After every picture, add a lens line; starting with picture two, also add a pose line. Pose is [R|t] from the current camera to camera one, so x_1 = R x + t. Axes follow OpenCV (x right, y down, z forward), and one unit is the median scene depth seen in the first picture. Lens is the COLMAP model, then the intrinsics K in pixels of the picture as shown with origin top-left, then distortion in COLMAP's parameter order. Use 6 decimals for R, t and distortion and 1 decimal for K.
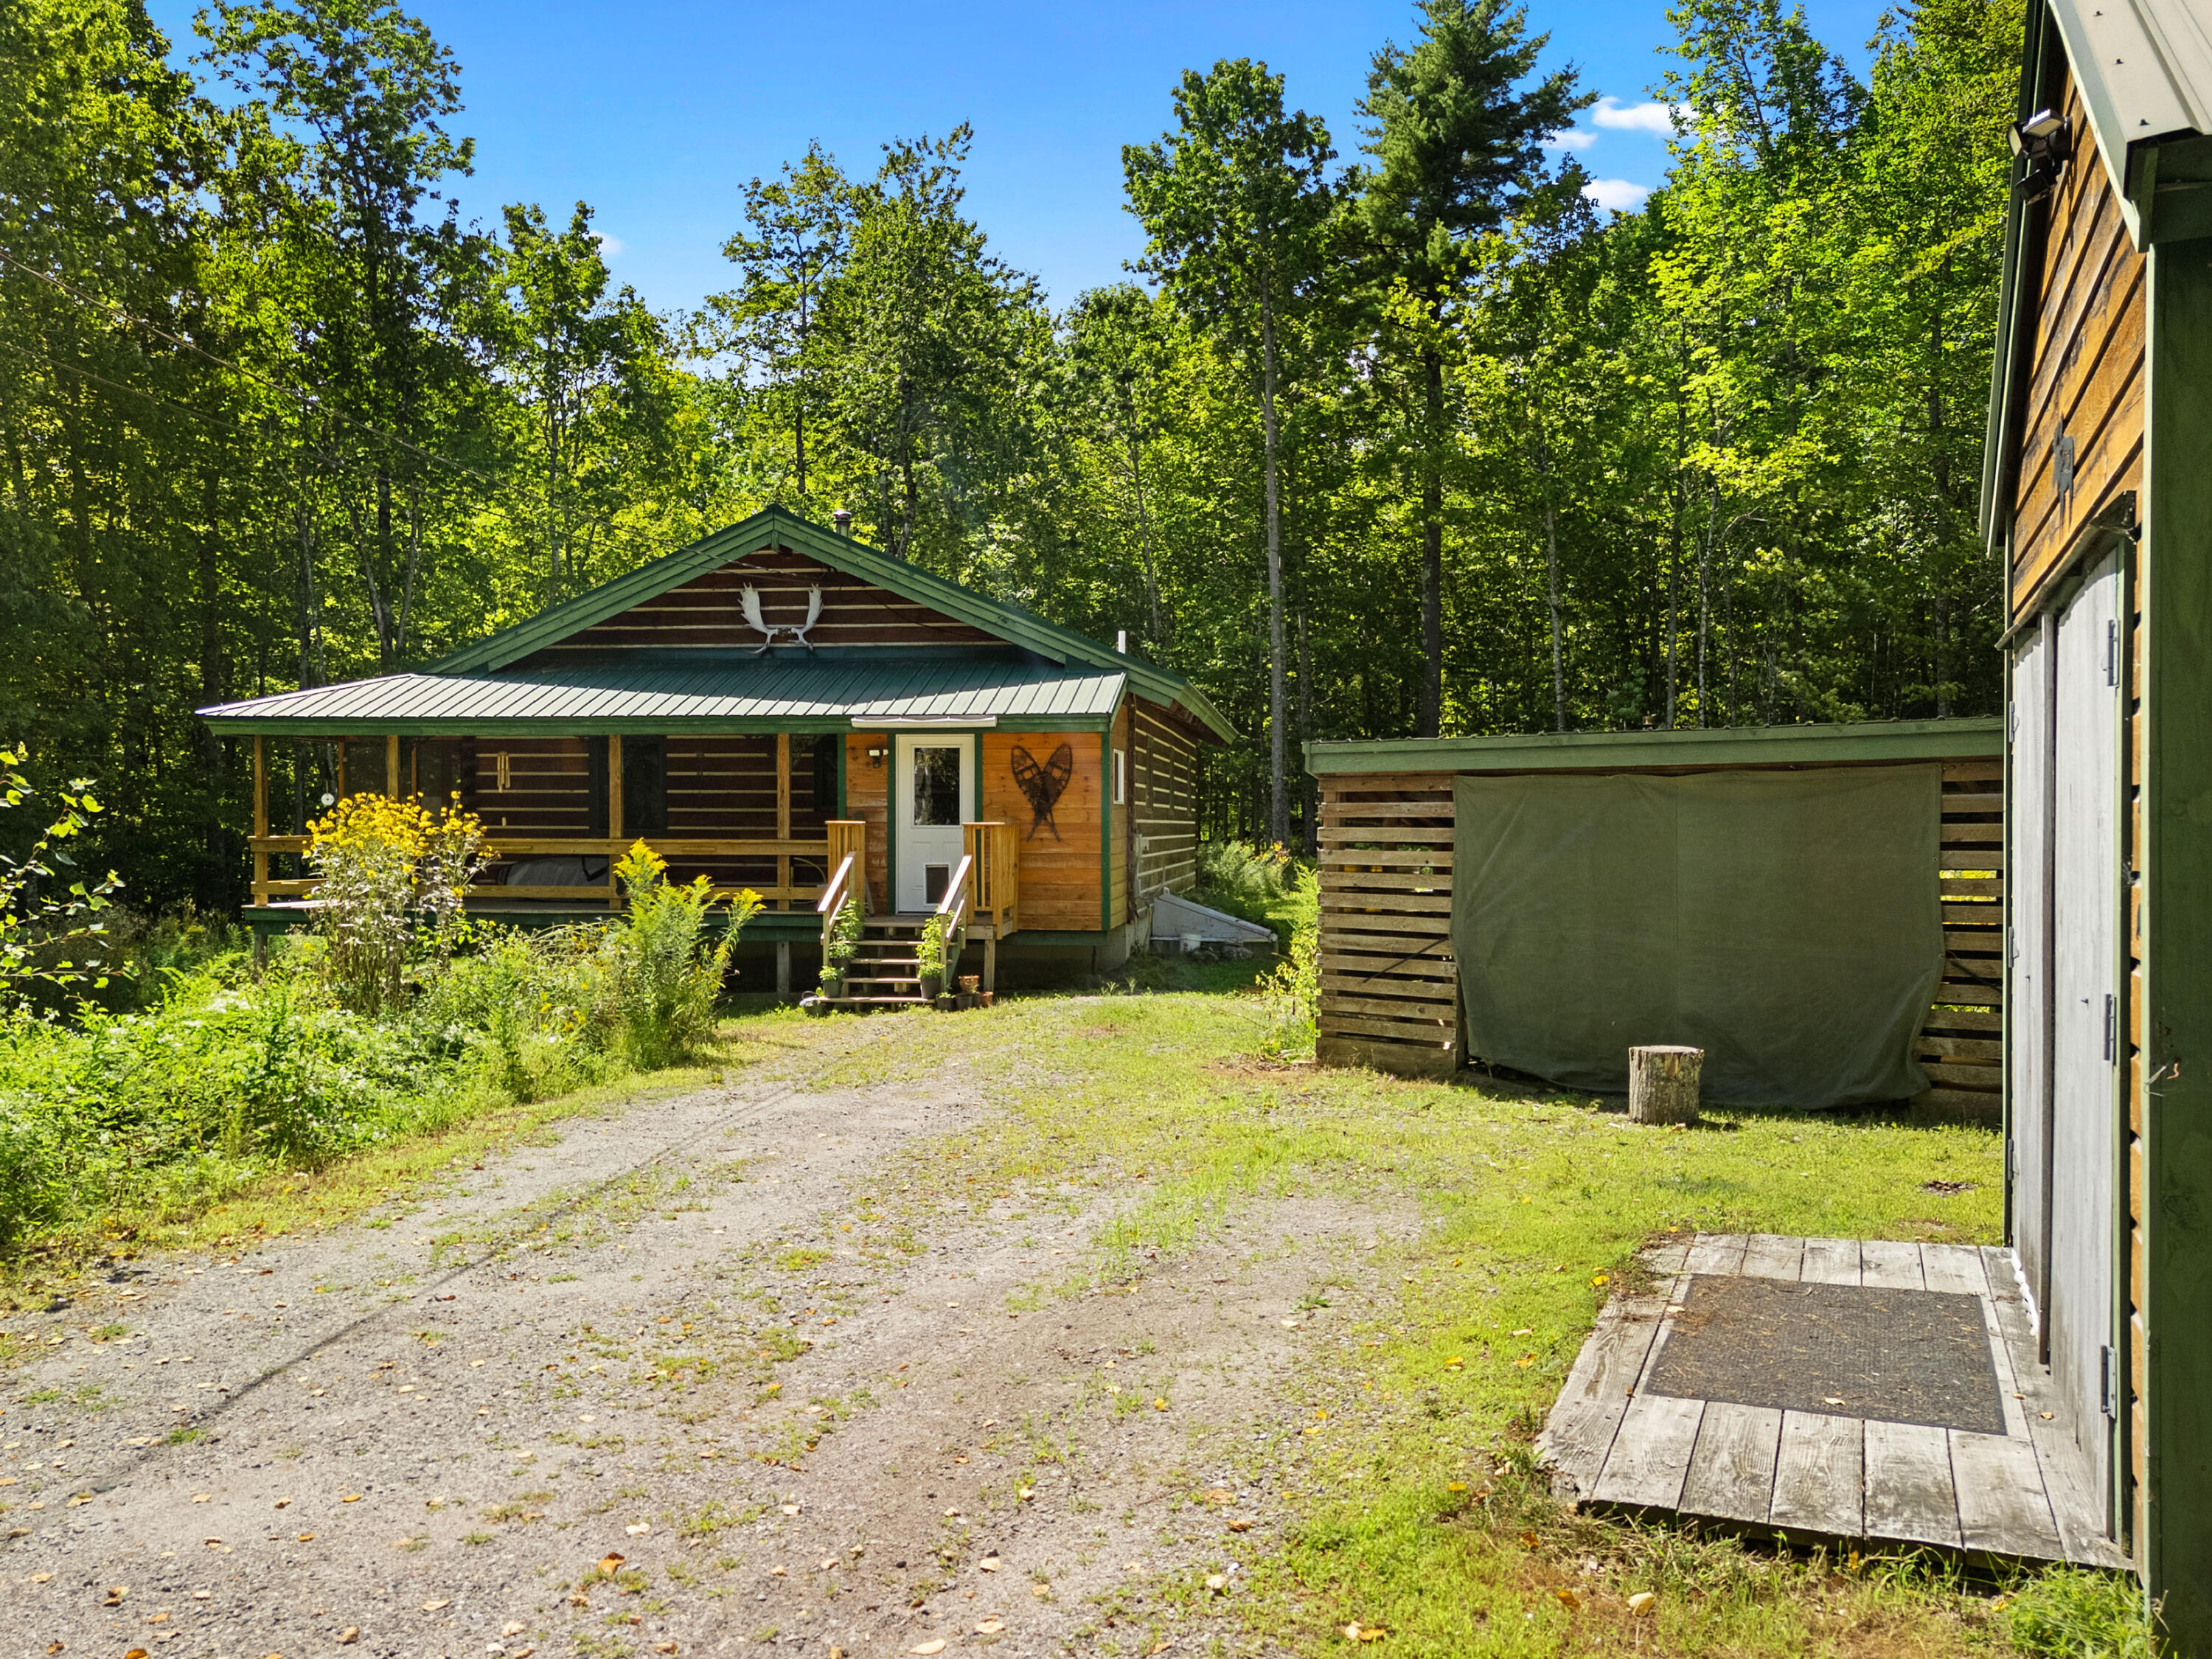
lens RADIAL K [[1535.7, 0, 1095.0], [0, 1535.7, 828.7], [0, 0, 1]] dist [0.062089, 0.000646]
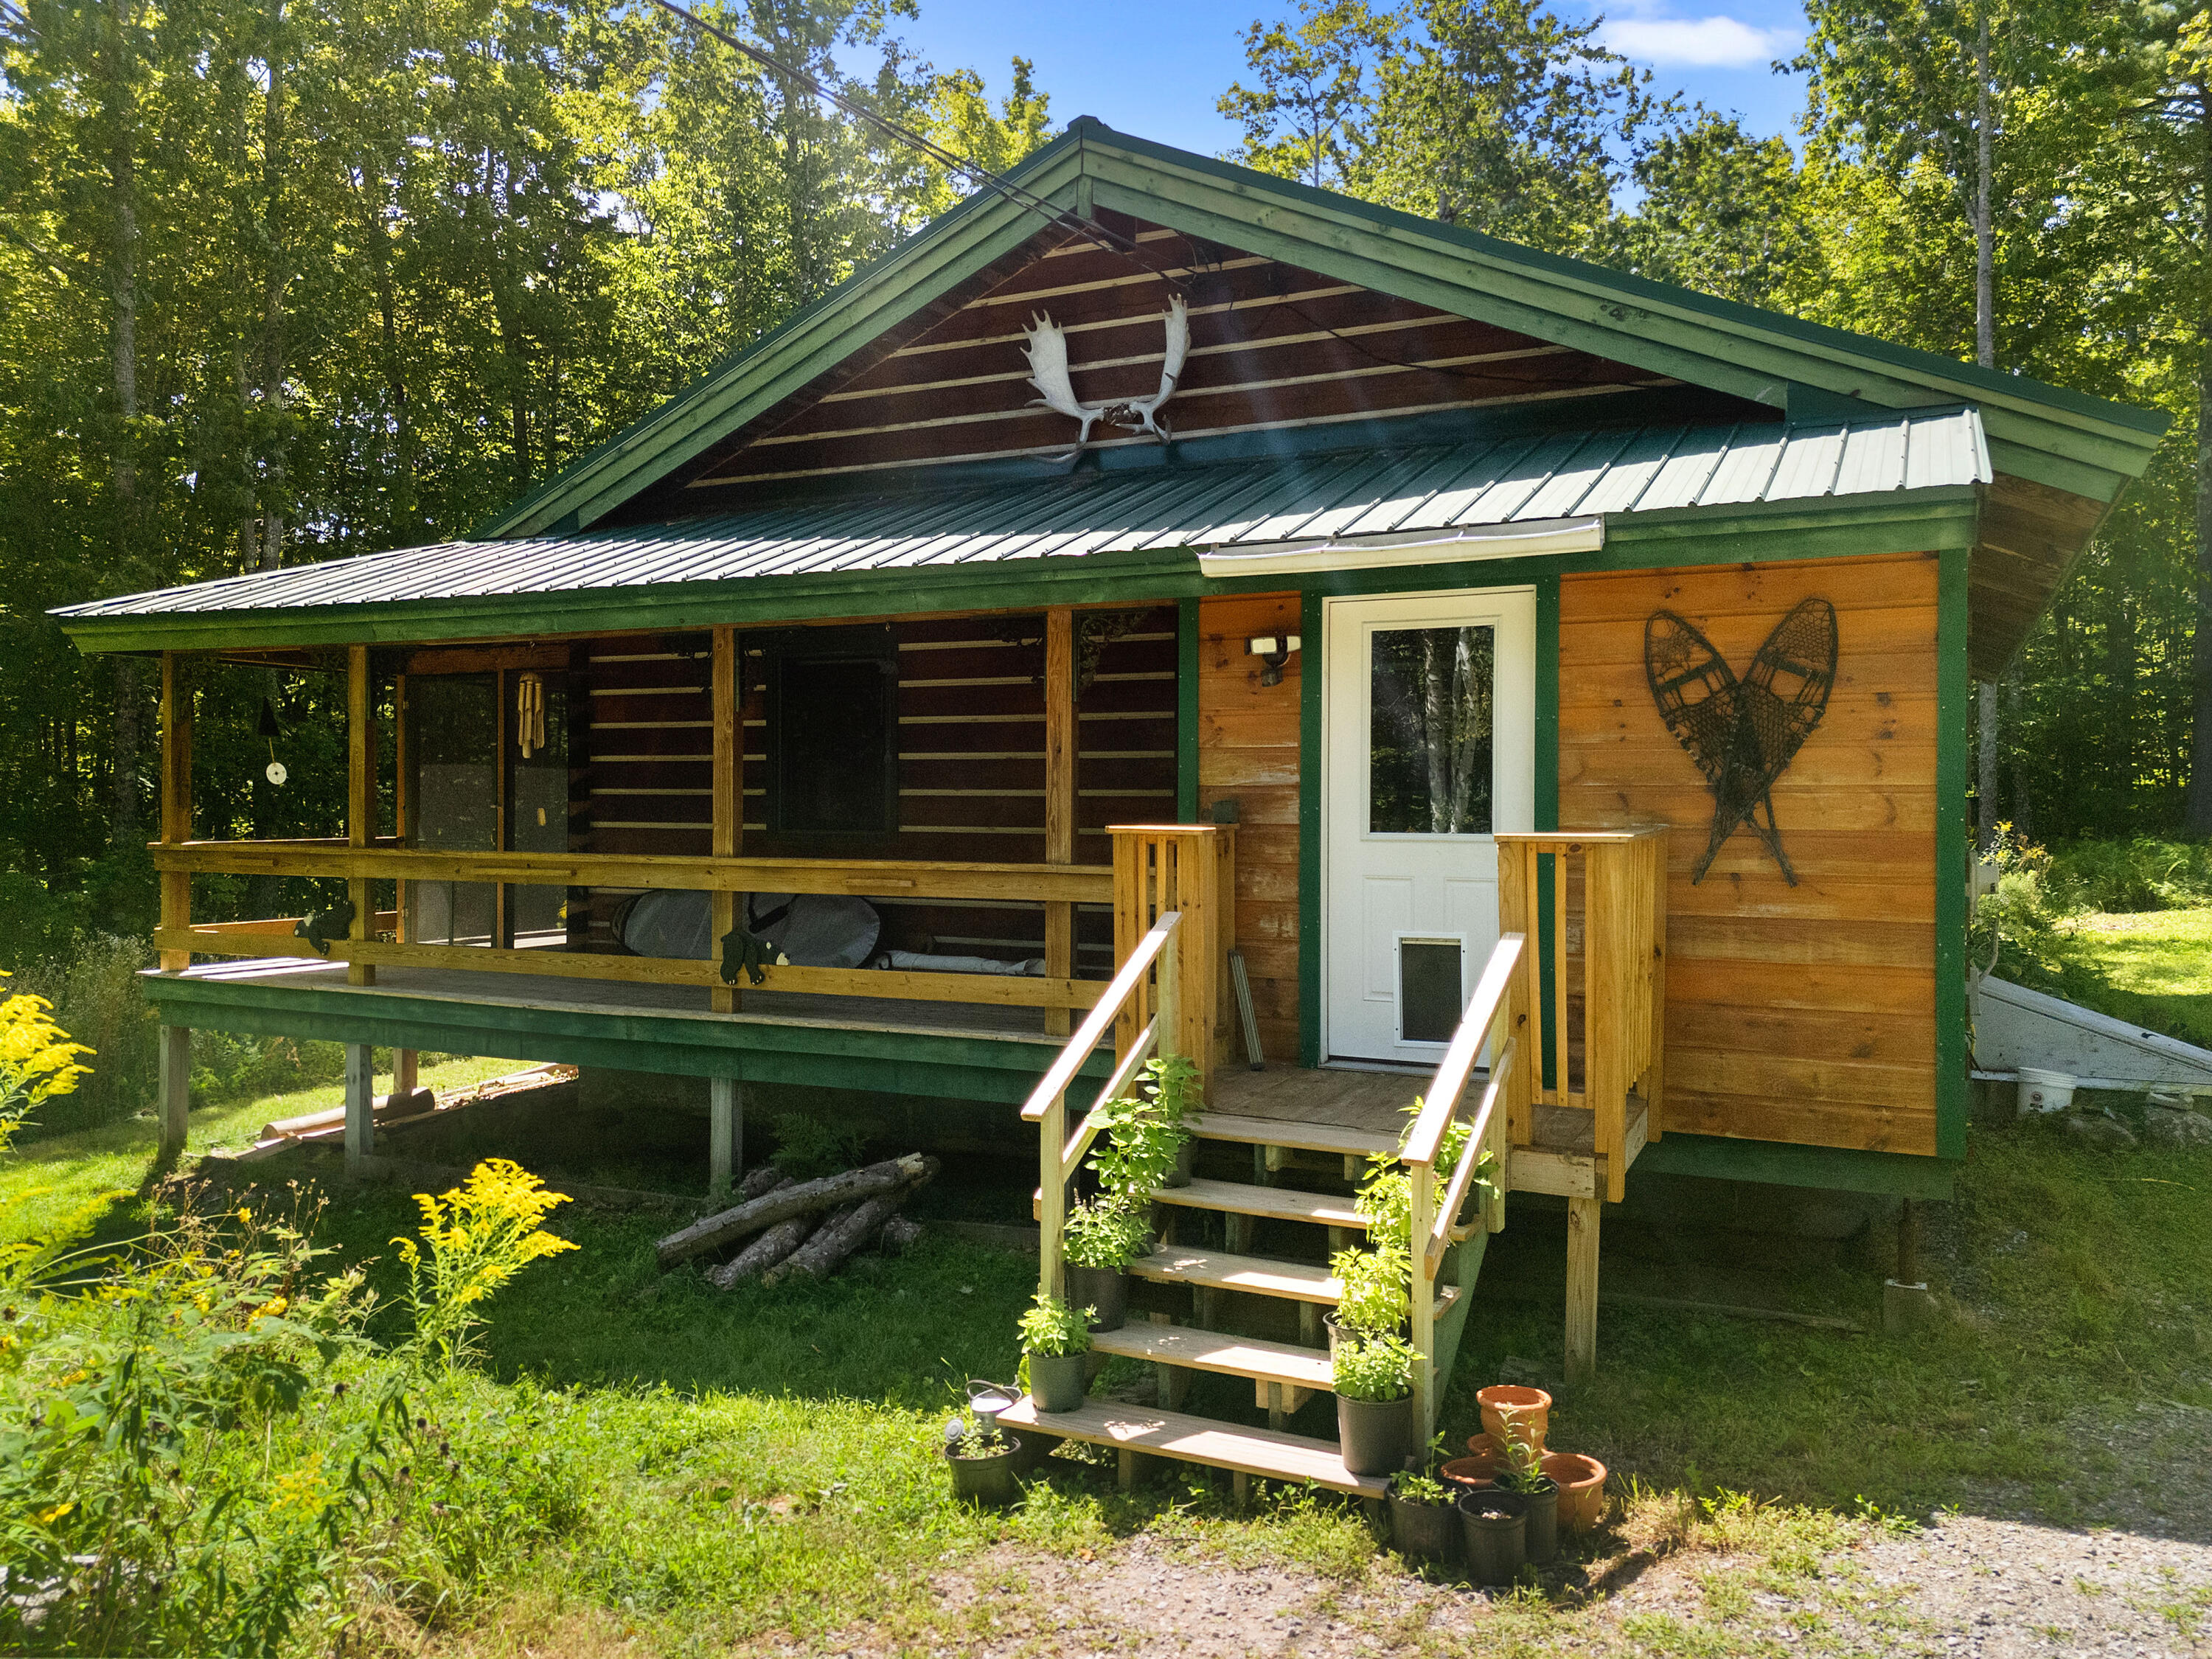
lens RADIAL K [[1535.7, 0, 1095.0], [0, 1535.7, 828.7], [0, 0, 1]] dist [0.062089, 0.000646]
pose [[0.940649, 0.008125, -0.339285, -0.051846], [-0.002269, 0.999842, 0.017653, -0.010009], [0.339375, -0.015836, 0.940518, 0.621259]]
